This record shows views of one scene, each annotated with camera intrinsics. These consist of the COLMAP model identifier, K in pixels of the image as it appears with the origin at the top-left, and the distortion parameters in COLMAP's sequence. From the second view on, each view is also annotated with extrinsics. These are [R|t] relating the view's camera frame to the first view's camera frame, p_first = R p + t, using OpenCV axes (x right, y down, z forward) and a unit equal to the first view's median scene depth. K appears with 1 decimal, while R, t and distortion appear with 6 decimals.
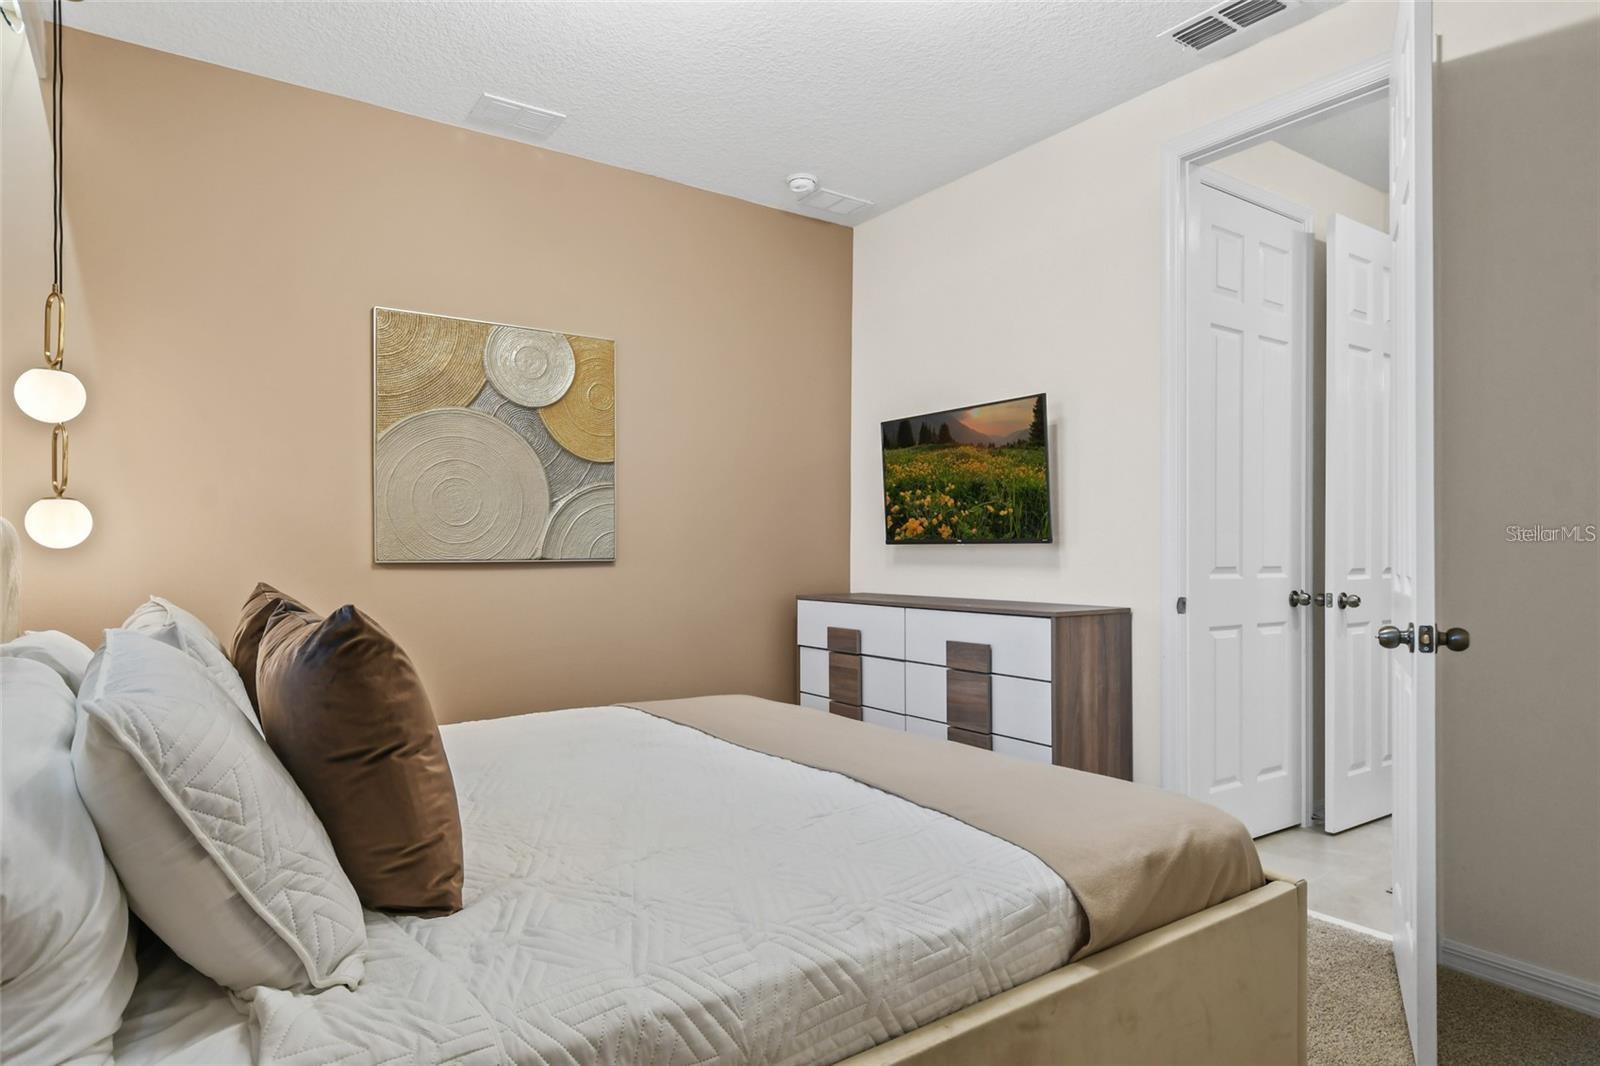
lens RADIAL K [[933.1, 0, 800.0], [0, 933.1, 533.0], [0, 0, 1]] dist [0.006435, 0.000349]
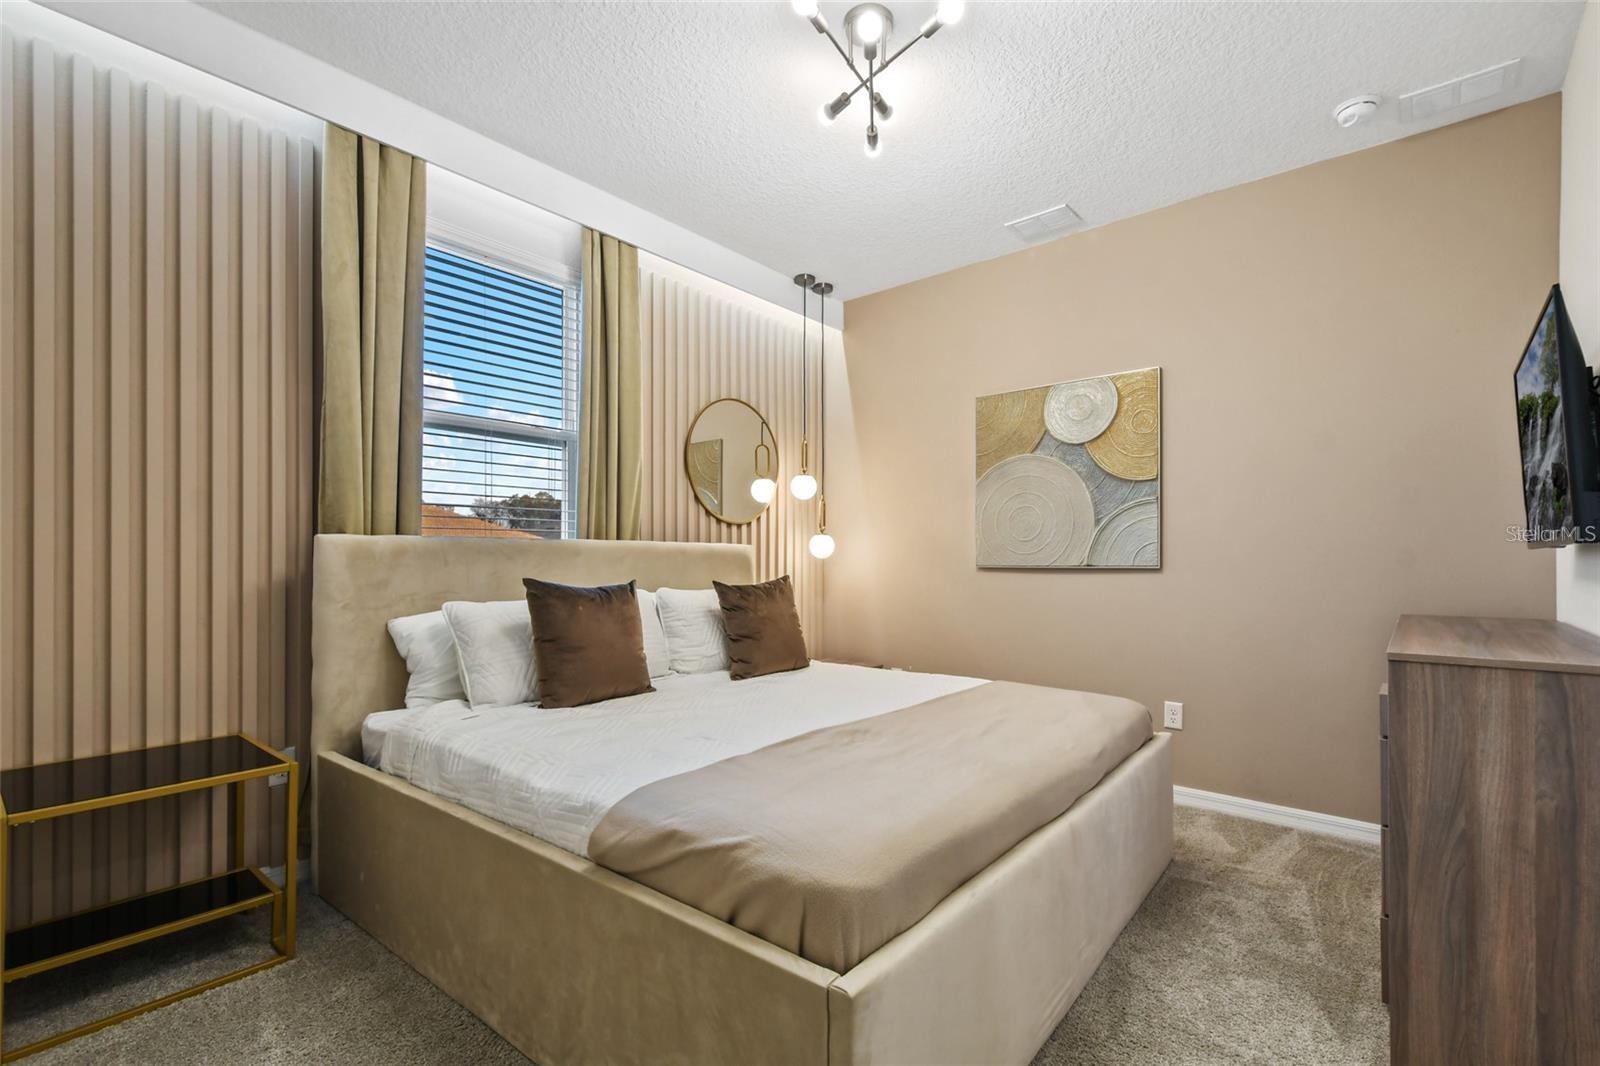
lens RADIAL K [[716.3, 0, 813.8], [0, 716.3, 550.1], [0, 0, 1]] dist [0.013459, -0.004732]
pose [[0.256569, -0.014553, -0.966416, 0.554480], [0.018223, 0.999782, -0.010218, 0.010638], [0.966354, -0.014990, 0.256778, 0.420607]]
